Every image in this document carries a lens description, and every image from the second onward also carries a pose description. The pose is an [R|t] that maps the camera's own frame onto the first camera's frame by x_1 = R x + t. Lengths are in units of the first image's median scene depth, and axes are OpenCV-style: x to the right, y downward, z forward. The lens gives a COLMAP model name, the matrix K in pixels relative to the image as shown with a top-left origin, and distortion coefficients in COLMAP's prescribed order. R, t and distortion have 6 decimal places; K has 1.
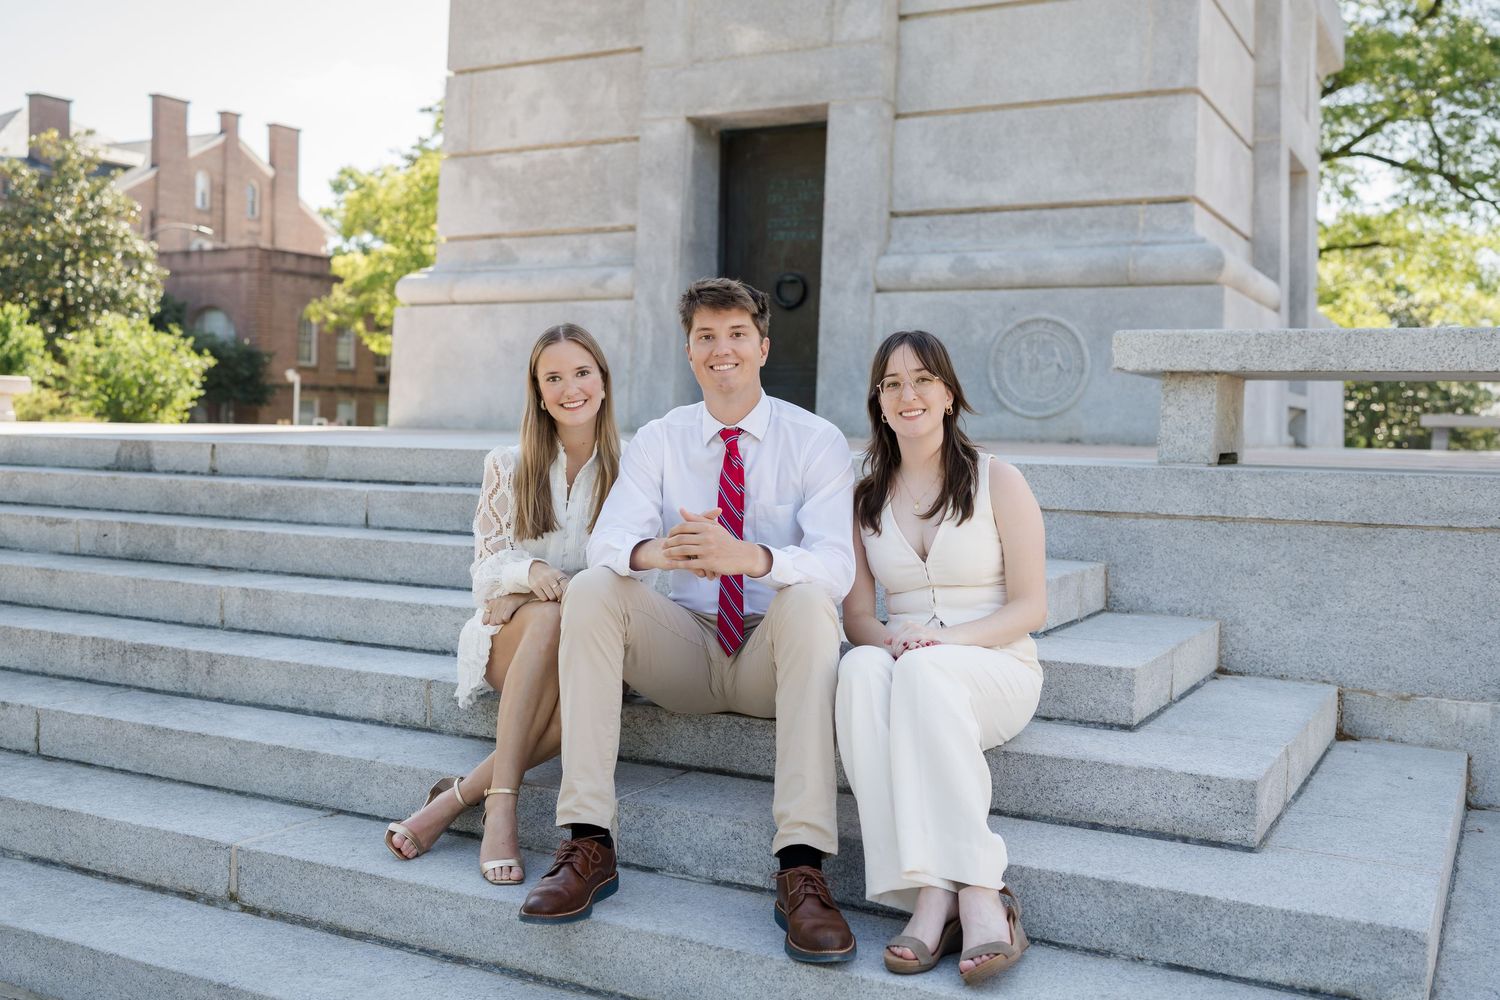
lens RADIAL K [[1441.0, 0, 755.2], [0, 1441.0, 486.1], [0, 0, 1]] dist [0.003079, 0.020220]
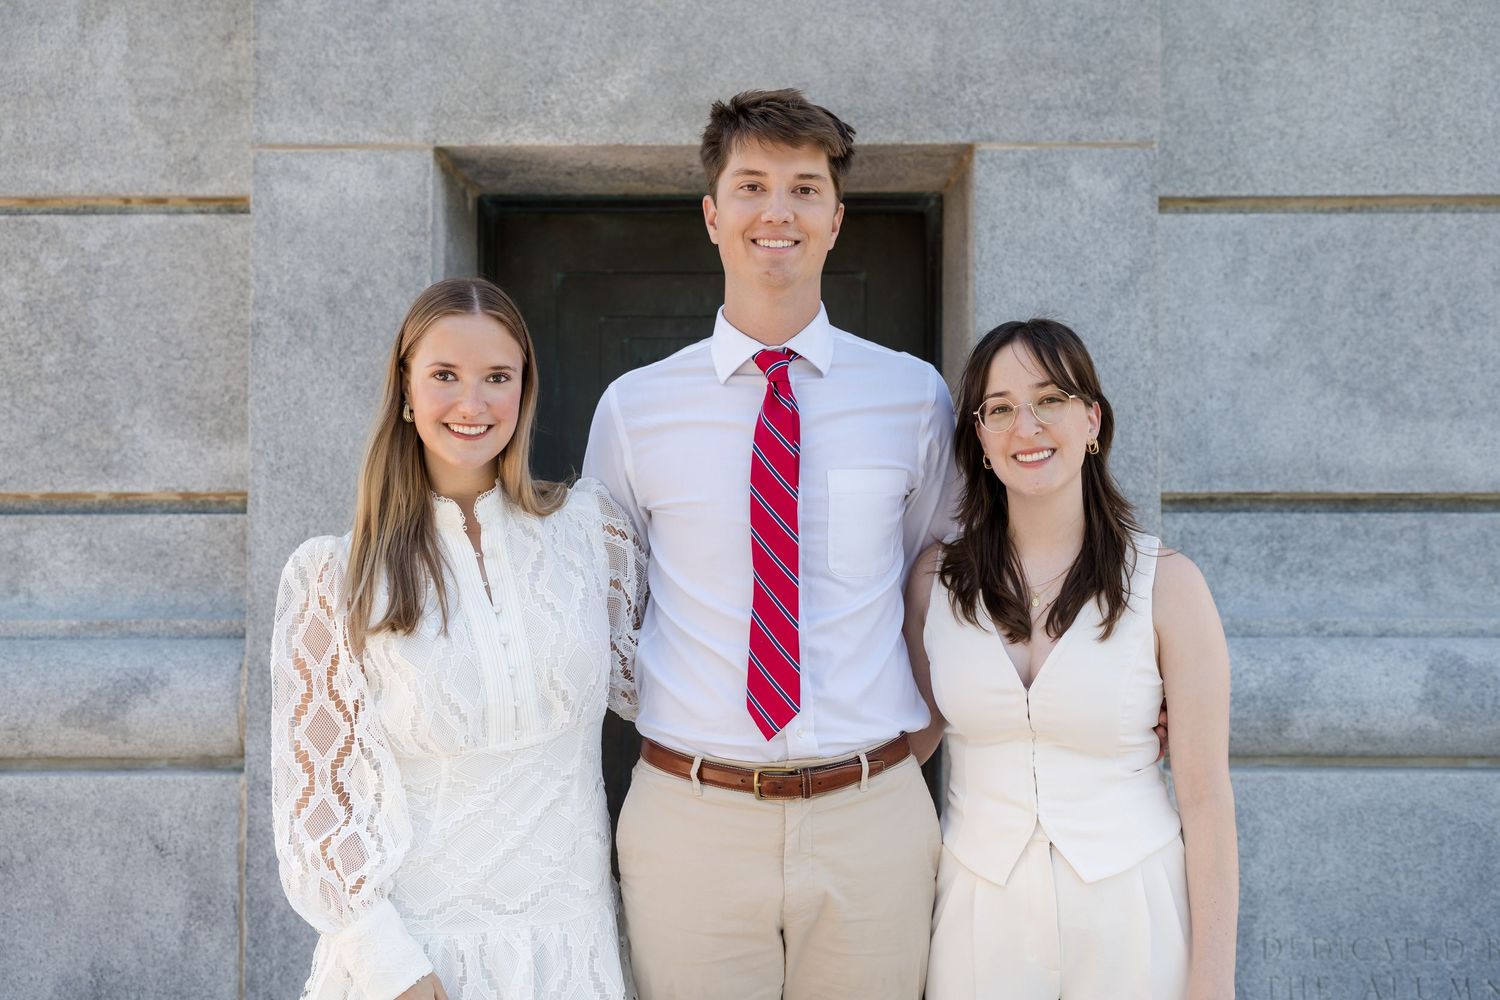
lens RADIAL K [[1451.8, 0, 740.0], [0, 1451.8, 502.1], [0, 0, 1]] dist [-0.004396, 0.033988]
pose [[0.884666, -0.025562, 0.465524, -0.151043], [0.039285, 0.999032, -0.019799, -0.201651], [-0.464568, 0.035804, 0.884814, 0.816417]]
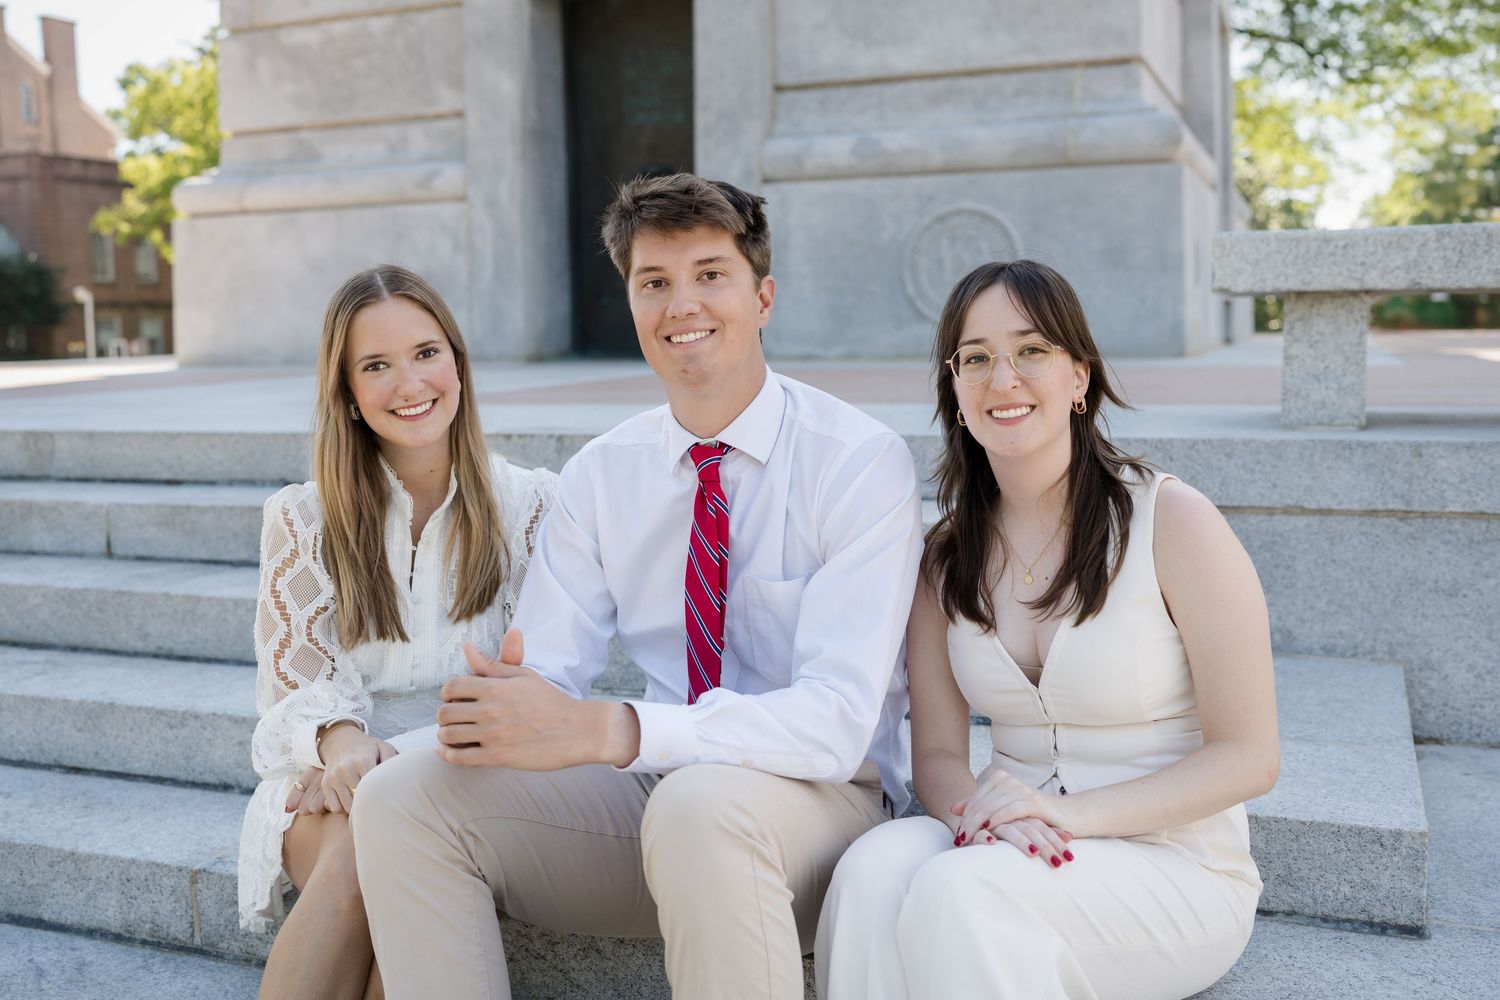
lens RADIAL K [[1453.4, 0, 745.4], [0, 1453.4, 486.3], [0, 0, 1]] dist [-0.002190, 0.020991]
pose [[0.993426, -0.052273, 0.101846, -0.022246], [0.044791, 0.996220, 0.074423, -0.024698], [-0.105352, -0.069372, 0.992012, 0.165964]]
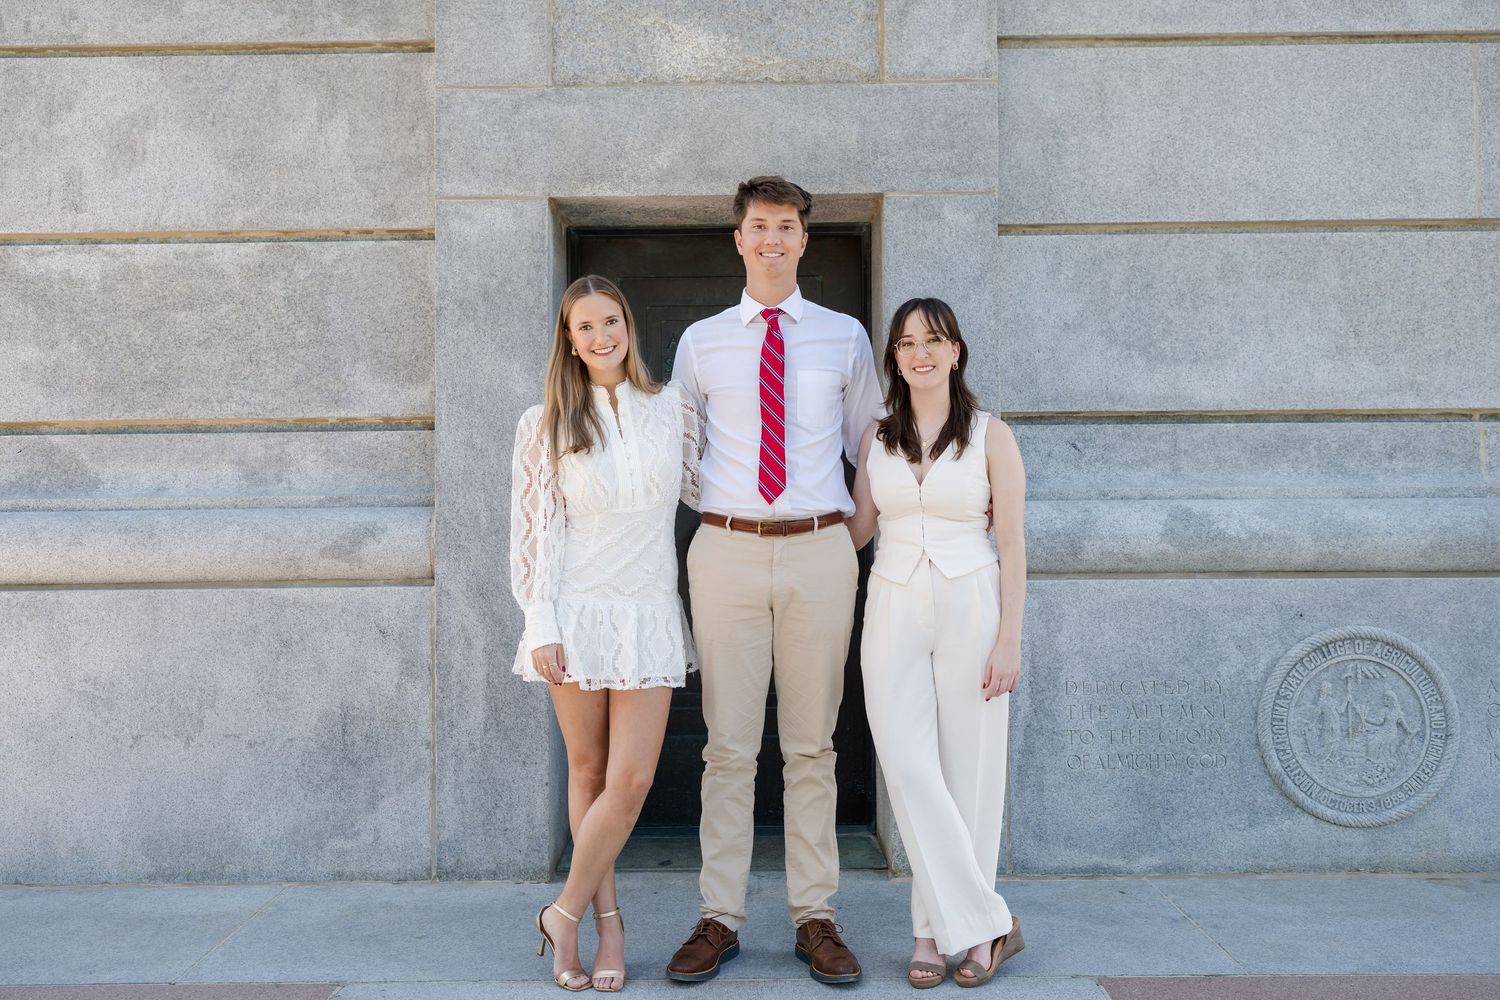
lens RADIAL K [[1449.3, 0, 738.7], [0, 1449.3, 505.3], [0, 0, 1]] dist [0.013426, -0.005009]
pose [[0.884153, -0.026407, 0.466450, -0.247928], [0.047250, 0.998336, -0.033043, -0.157338], [-0.464801, 0.051255, 0.883930, 0.638157]]
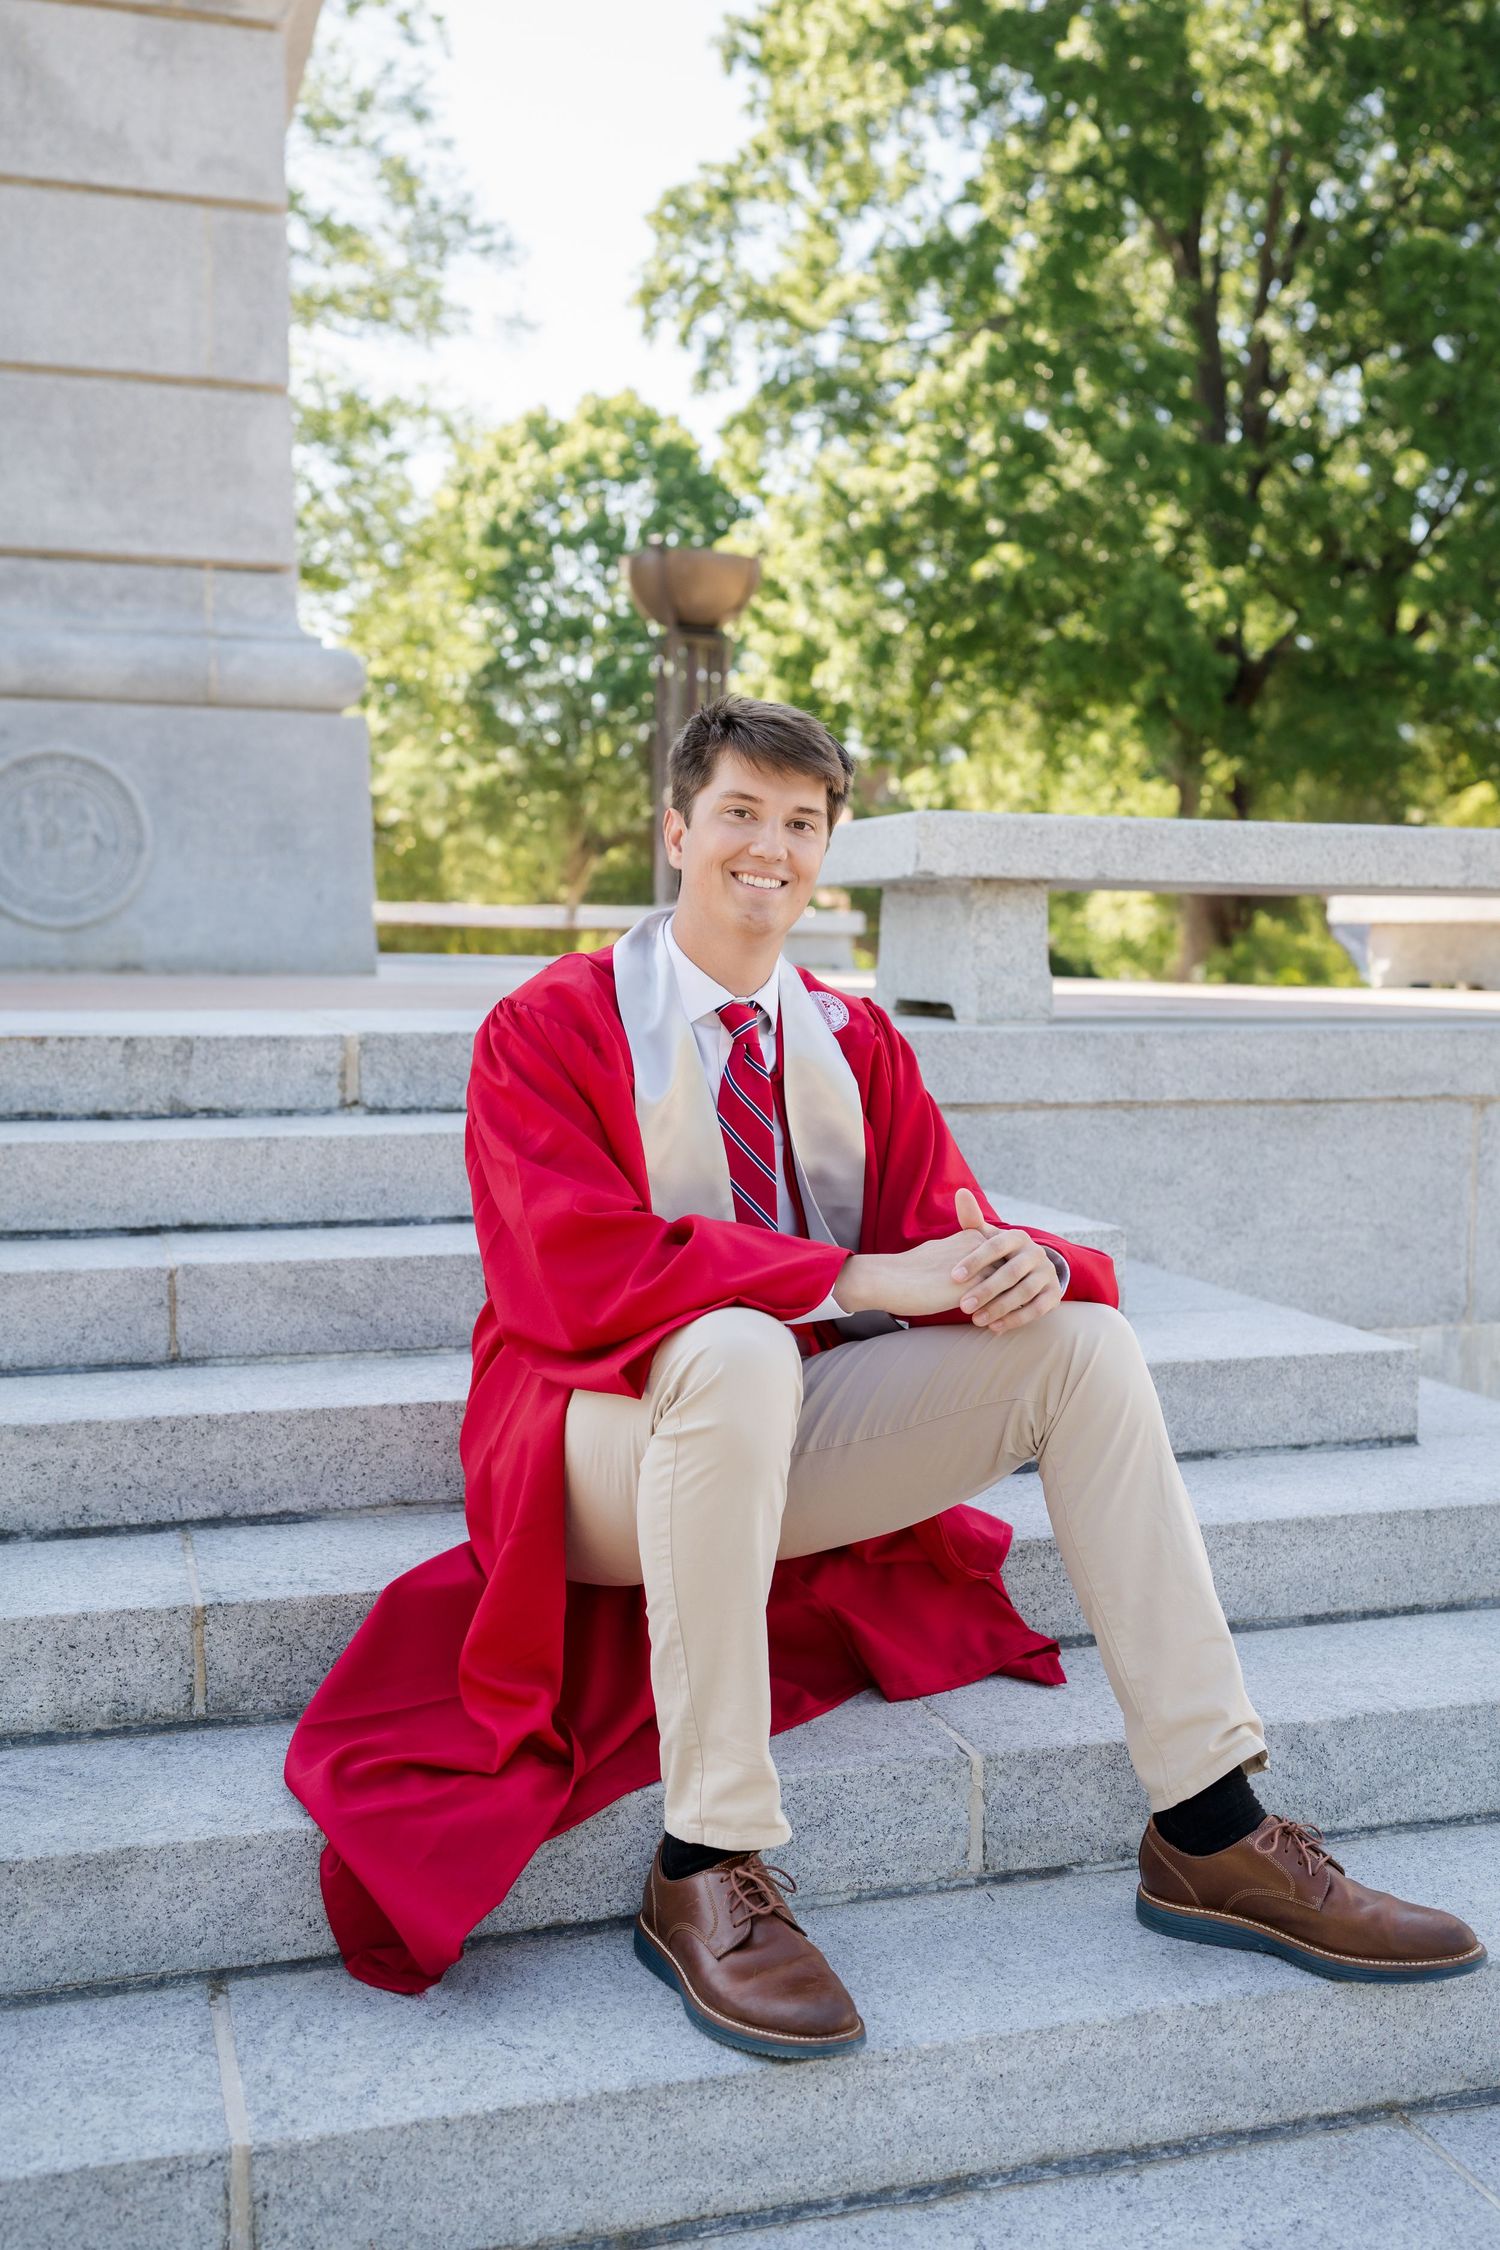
lens RADIAL K [[2231.2, 0, 747.0], [0, 2231.2, 1113.0], [0, 0, 1]] dist [0.000868, 0.019409]
pose [[0.708018, -0.066122, 0.703092, -0.240050], [0.033055, 0.997619, 0.060534, -0.018968], [-0.705421, -0.019618, 0.708517, 0.180629]]
